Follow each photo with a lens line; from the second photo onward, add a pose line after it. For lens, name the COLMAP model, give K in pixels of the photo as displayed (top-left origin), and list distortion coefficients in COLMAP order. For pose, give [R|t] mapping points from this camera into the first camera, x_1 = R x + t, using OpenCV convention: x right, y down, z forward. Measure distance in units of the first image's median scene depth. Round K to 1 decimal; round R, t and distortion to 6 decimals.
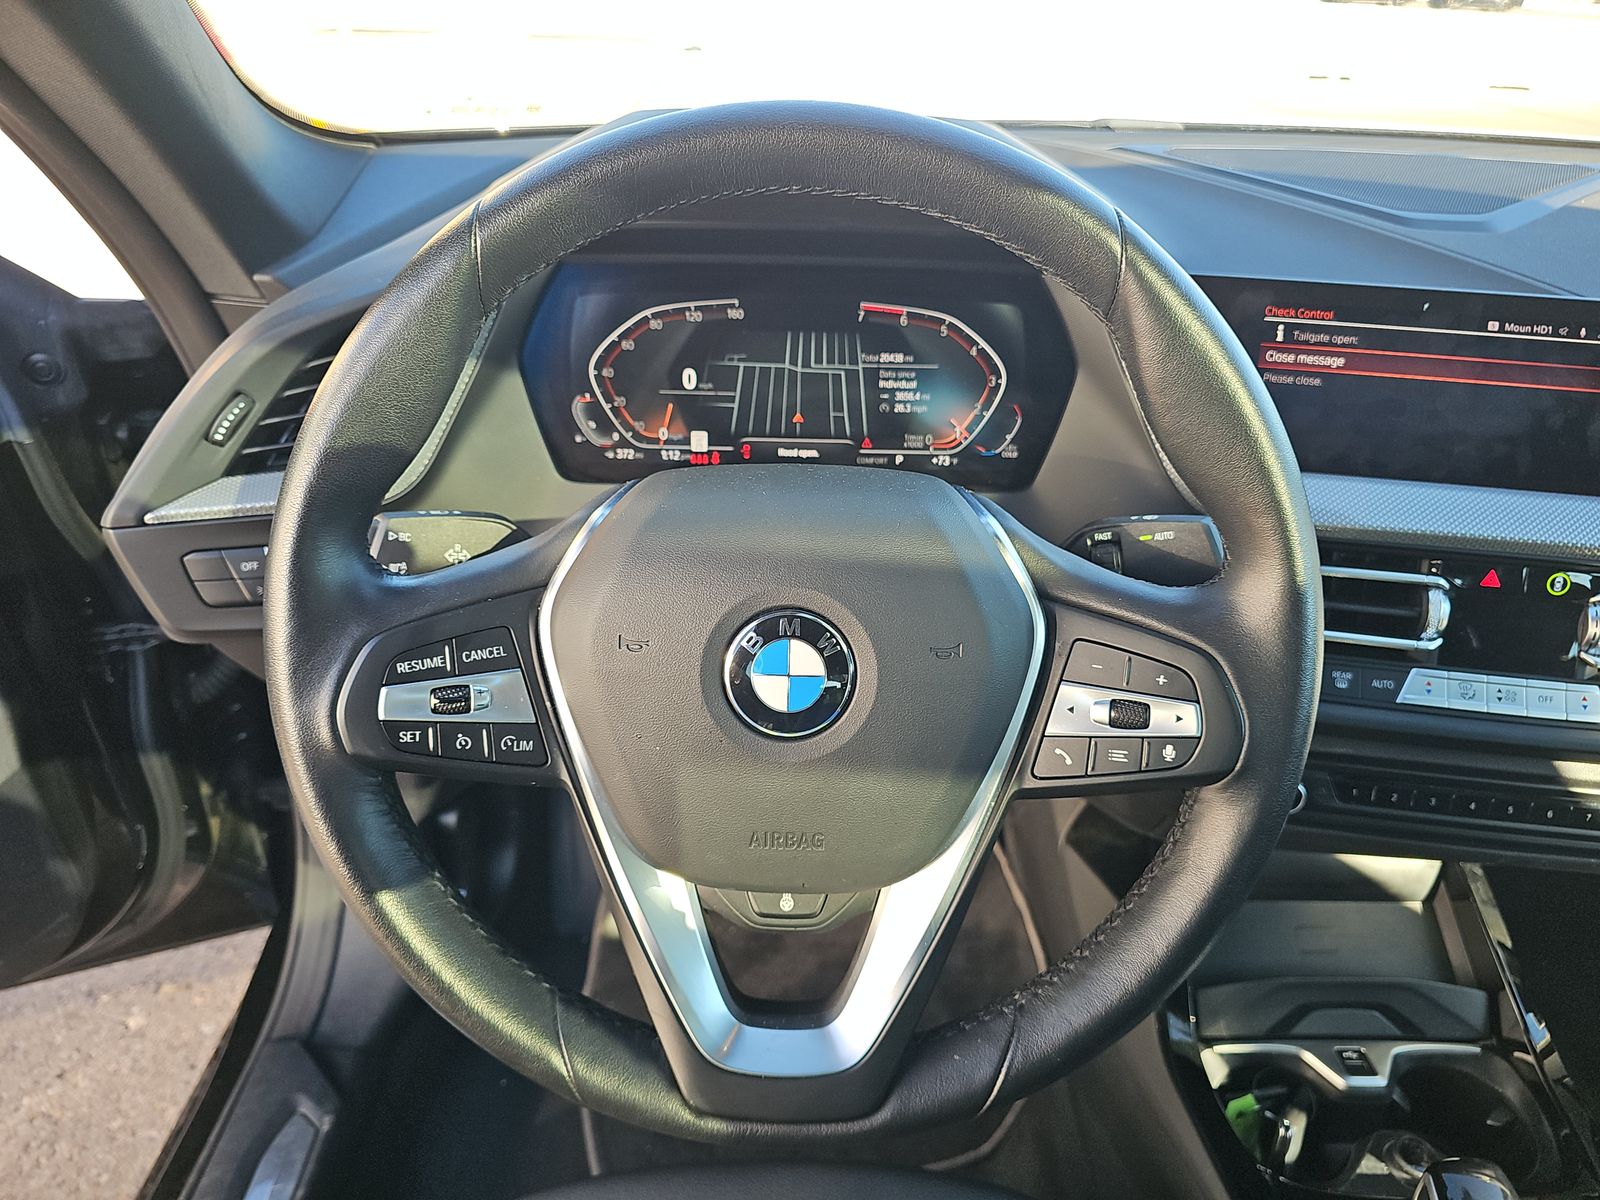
lens RADIAL K [[1073.4, 0, 795.2], [0, 1073.4, 598.5], [0, 0, 1]] dist [0.028095, -0.020270]
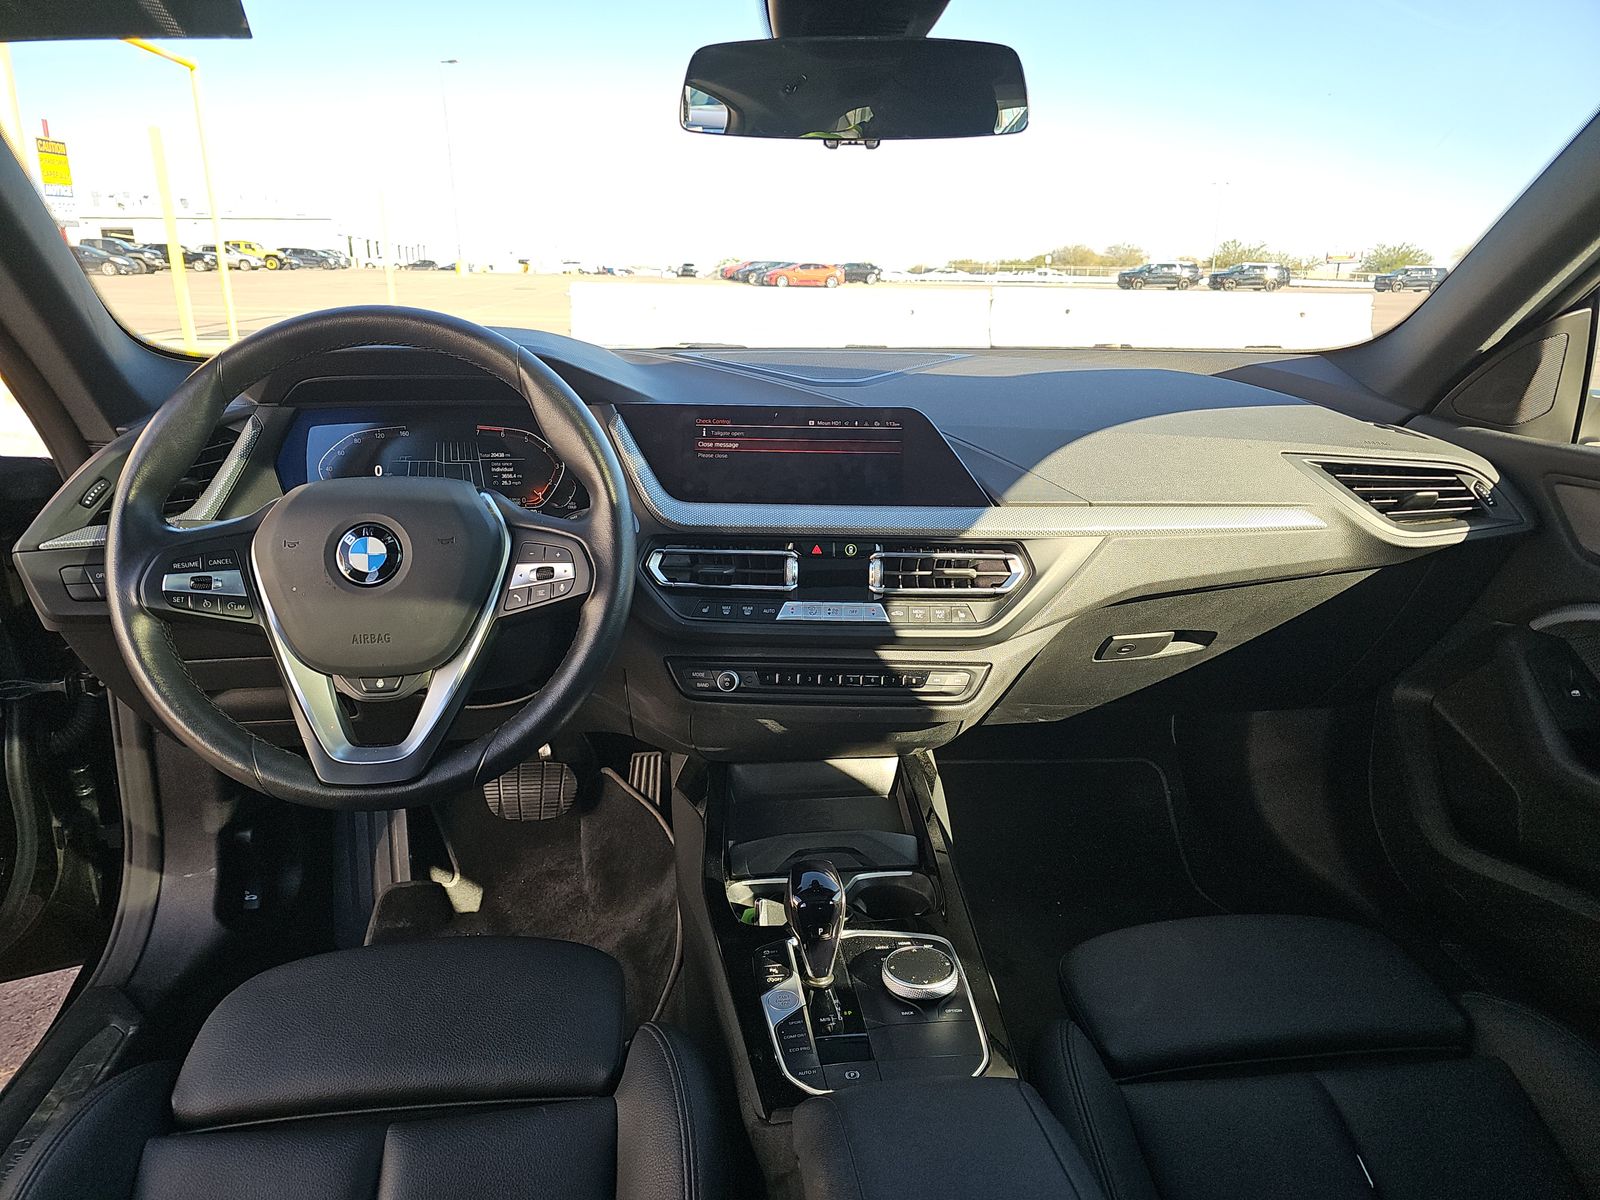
lens RADIAL K [[1073.4, 0, 803.0], [0, 1073.4, 597.5], [0, 0, 1]] dist [0.028095, -0.020270]
pose [[0.993282, -0.051309, 0.103719, 0.394446], [0.074175, 0.970275, -0.230357, 0.449821], [-0.088816, 0.236503, 0.967563, -0.704734]]
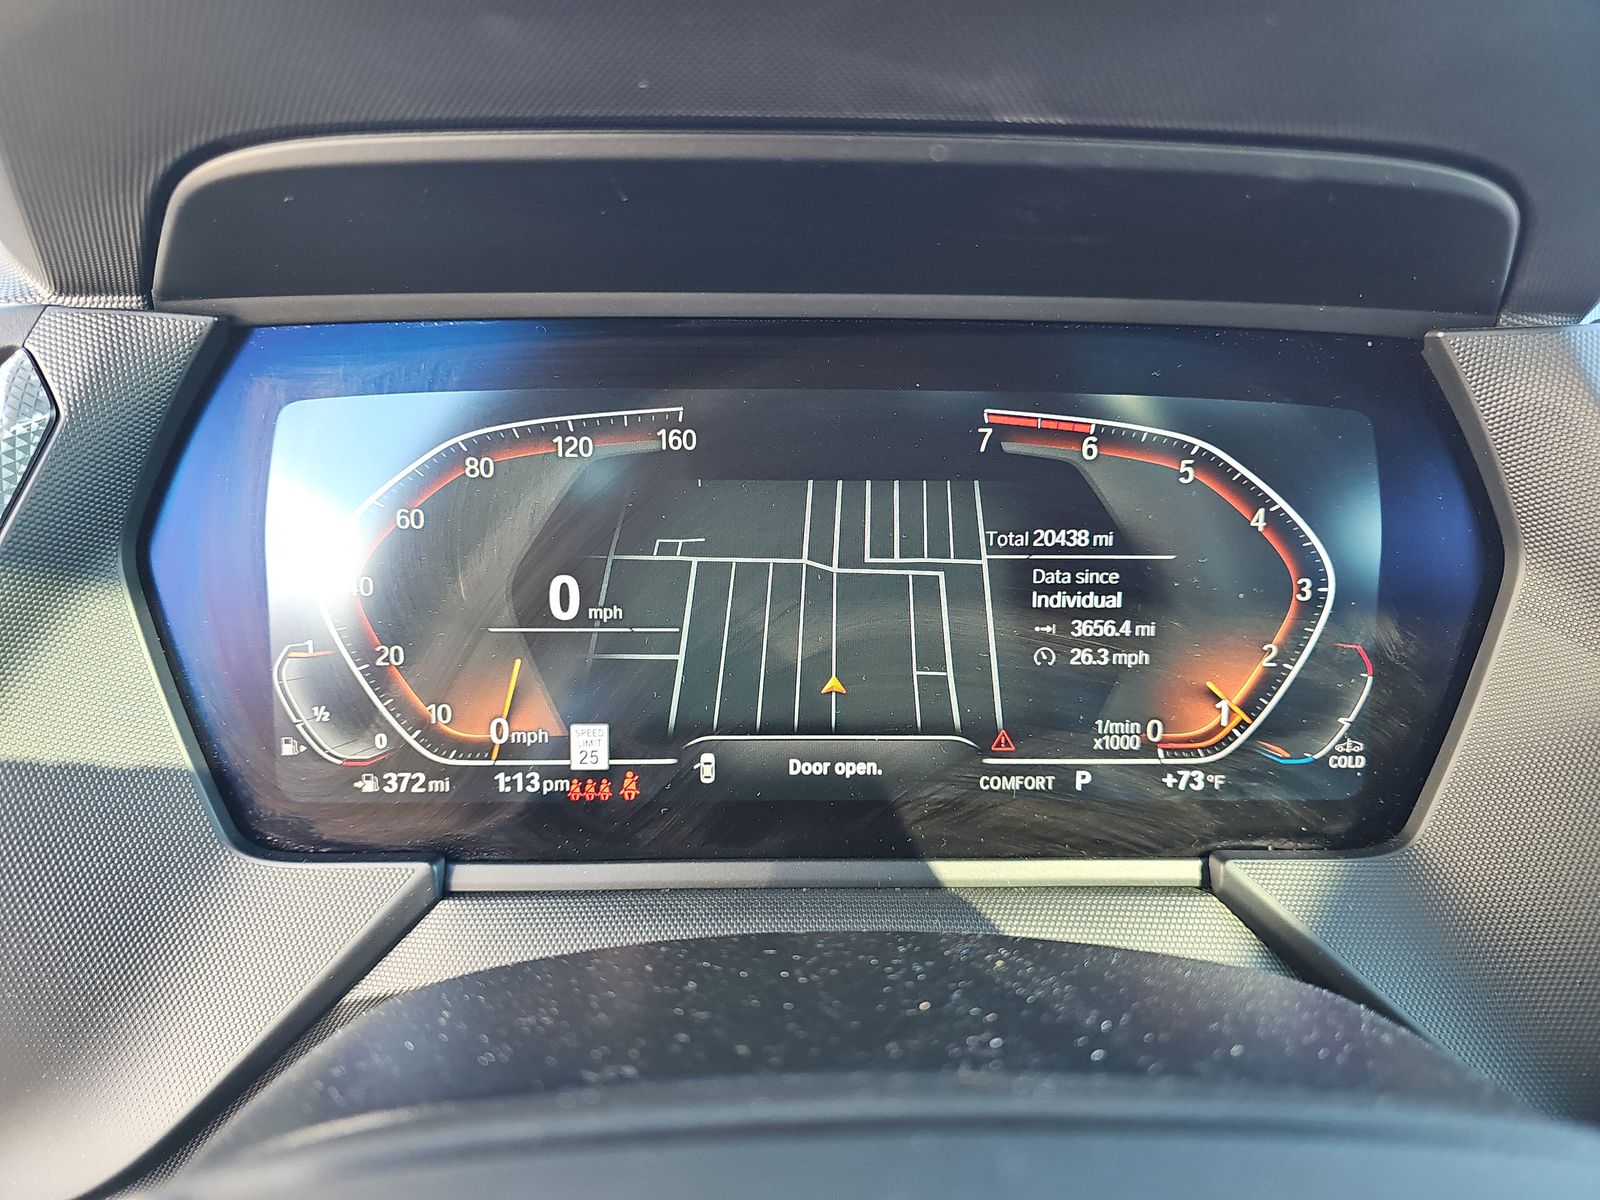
lens RADIAL K [[1073.4, 0, 800.9], [0, 1073.4, 601.1], [0, 0, 1]] dist [0.028095, -0.020270]
pose [[0.999797, -0.014539, -0.013978, -0.003427], [0.012499, 0.990586, -0.136321, -0.146193], [0.015829, 0.136119, 0.990566, 0.599685]]
